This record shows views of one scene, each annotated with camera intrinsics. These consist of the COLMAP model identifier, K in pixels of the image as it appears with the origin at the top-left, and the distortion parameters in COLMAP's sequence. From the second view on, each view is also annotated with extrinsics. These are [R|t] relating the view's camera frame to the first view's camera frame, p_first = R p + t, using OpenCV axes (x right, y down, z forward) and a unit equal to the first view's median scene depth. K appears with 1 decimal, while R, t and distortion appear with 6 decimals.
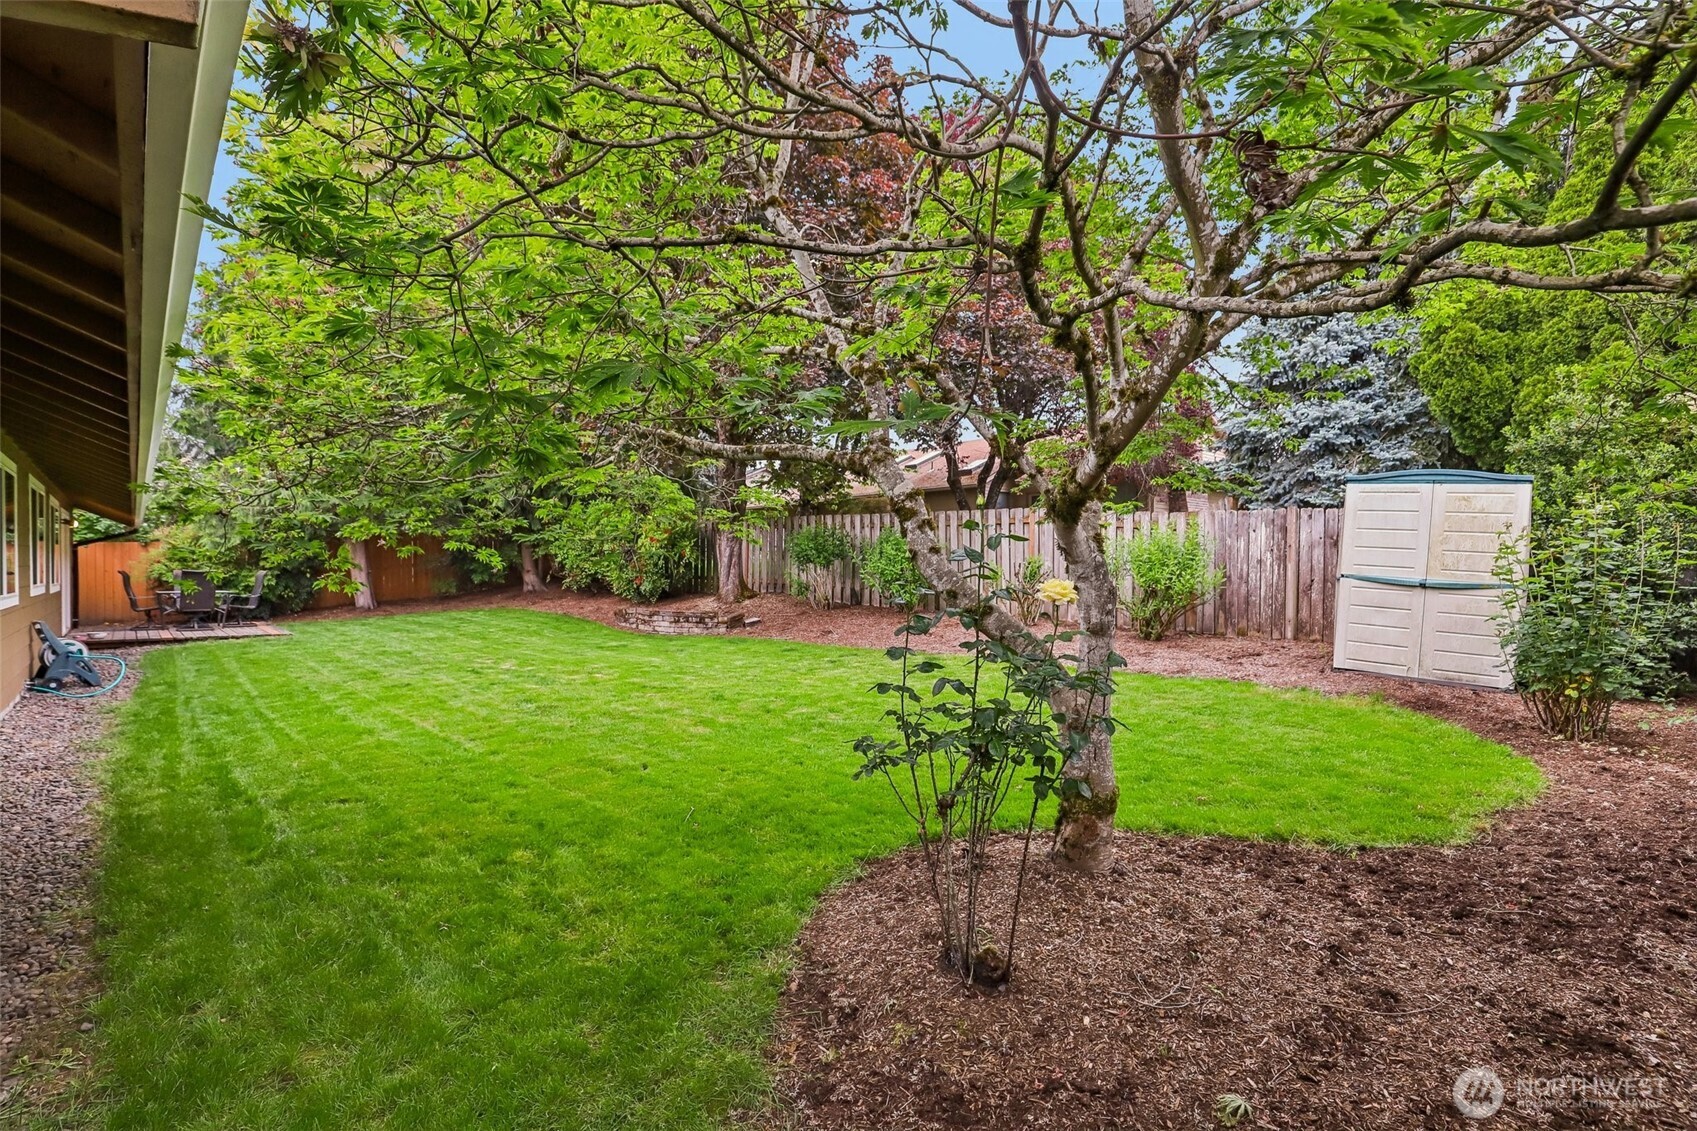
lens RADIAL K [[786.0, 0, 840.3], [0, 786.0, 564.5], [0, 0, 1]] dist [-0.036212, 0.007358]
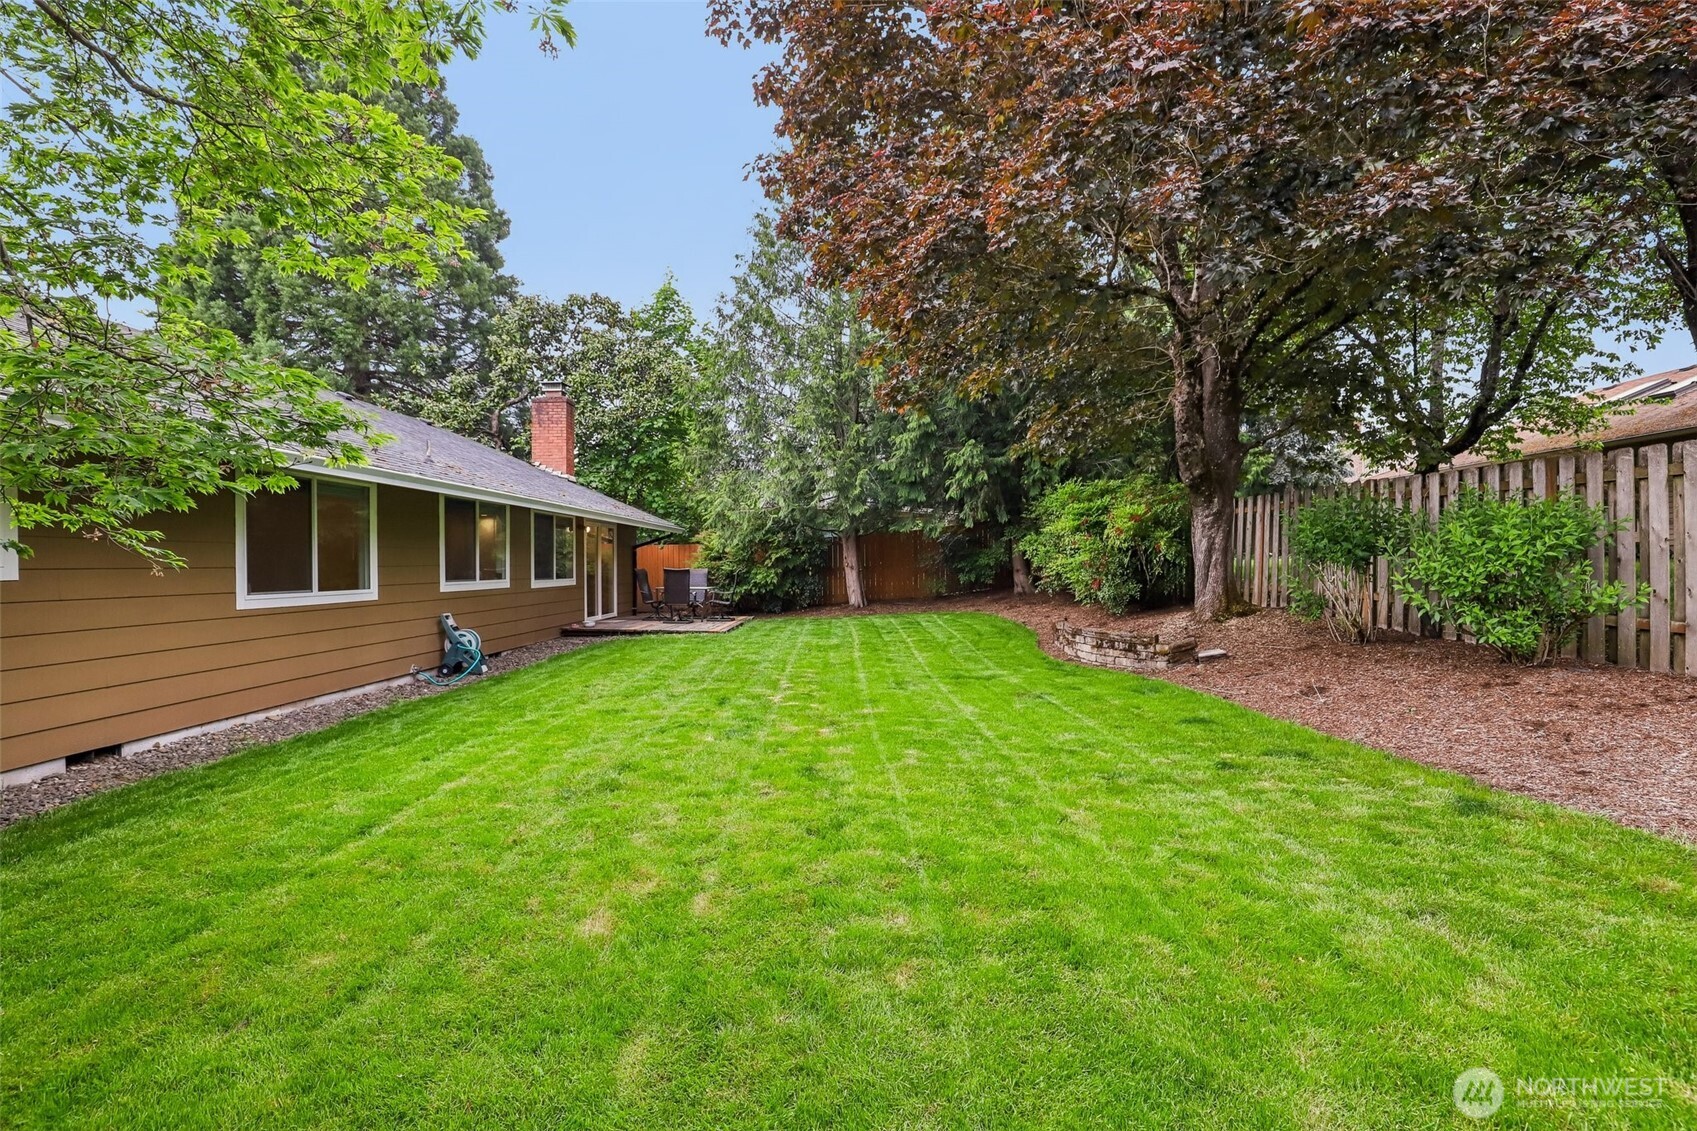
lens RADIAL K [[786.0, 0, 840.3], [0, 786.0, 564.5], [0, 0, 1]] dist [-0.036212, 0.007358]
pose [[0.711351, 0.001955, -0.702835, 0.095063], [0.000532, 0.999994, 0.003321, -0.001444], [0.702837, -0.002736, 0.711346, 0.297064]]
